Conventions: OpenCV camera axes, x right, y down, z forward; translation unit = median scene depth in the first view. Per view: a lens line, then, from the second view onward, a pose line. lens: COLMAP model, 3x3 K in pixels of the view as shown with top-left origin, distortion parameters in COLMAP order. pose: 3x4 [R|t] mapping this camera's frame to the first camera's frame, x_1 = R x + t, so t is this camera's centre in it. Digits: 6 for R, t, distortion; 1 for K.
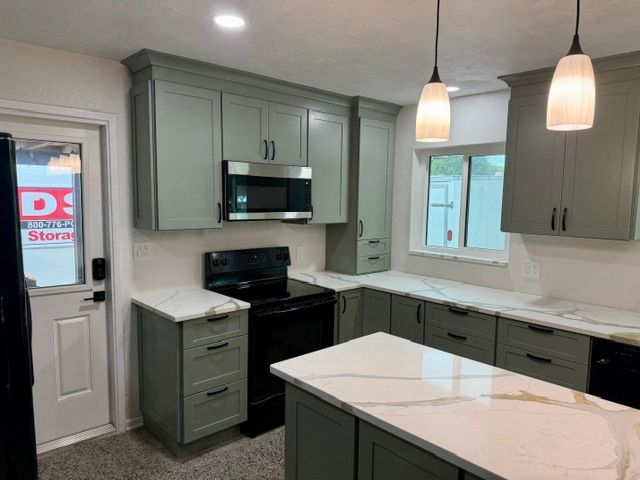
lens RADIAL K [[449.2, 0, 320.0], [0, 449.2, 240.0], [0, 0, 1]] dist [0.121462, -0.231620]
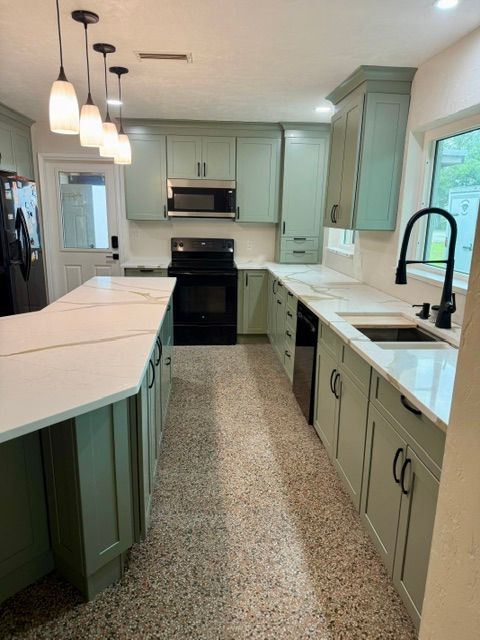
lens RADIAL K [[454.9, 0, 240.0], [0, 454.9, 320.0], [0, 0, 1]] dist [0.030390, -0.035616]
pose [[0.782920, 0.141652, -0.605781, 0.994092], [-0.066209, 0.987175, 0.145266, 0.067329], [0.618589, -0.073623, 0.782258, -0.153097]]
